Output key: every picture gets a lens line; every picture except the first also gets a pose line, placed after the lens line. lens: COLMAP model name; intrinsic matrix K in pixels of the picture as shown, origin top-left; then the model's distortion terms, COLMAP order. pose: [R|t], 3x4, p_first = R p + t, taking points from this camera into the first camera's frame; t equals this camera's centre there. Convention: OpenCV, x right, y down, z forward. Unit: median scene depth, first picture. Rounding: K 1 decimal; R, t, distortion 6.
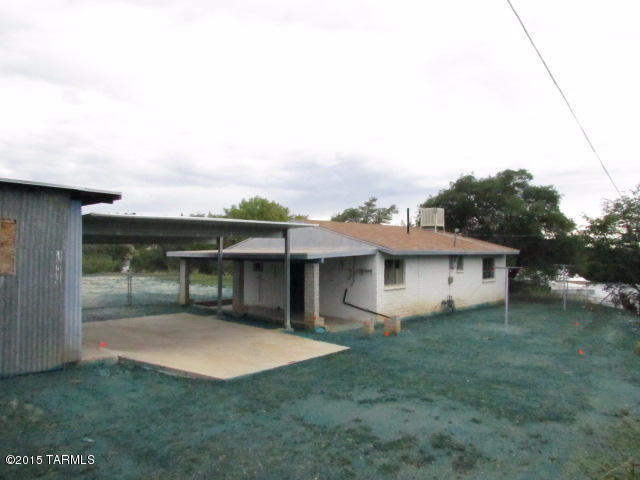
lens RADIAL K [[462.1, 0, 320.0], [0, 462.1, 240.0], [0, 0, 1]] dist [-0.008877, -0.004277]
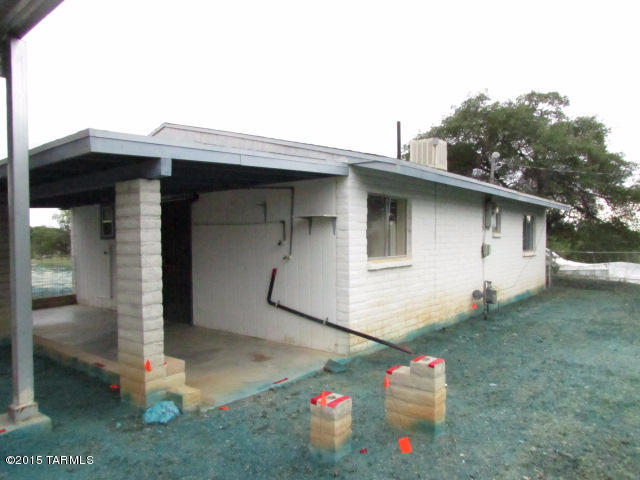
lens RADIAL K [[466.9, 0, 320.0], [0, 466.9, 240.0], [0, 0, 1]] dist [-0.011807, -0.004320]
pose [[0.995948, -0.011662, 0.089170, 0.062383], [0.009108, 0.999538, 0.029005, 0.069747], [-0.089467, -0.028075, 0.995594, 0.596461]]
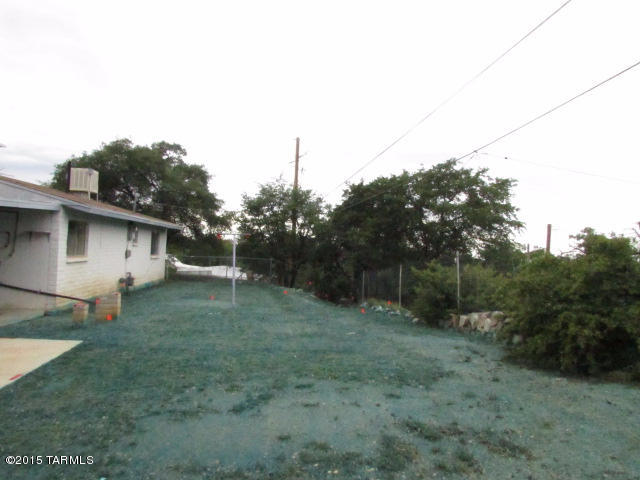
lens RADIAL K [[462.1, 0, 320.0], [0, 462.1, 240.0], [0, 0, 1]] dist [-0.008877, -0.004277]
pose [[0.658388, 0.033289, 0.751942, -0.138841], [-0.051959, 0.998648, 0.001283, 0.051355], [-0.750883, -0.039915, 0.659228, 0.230079]]
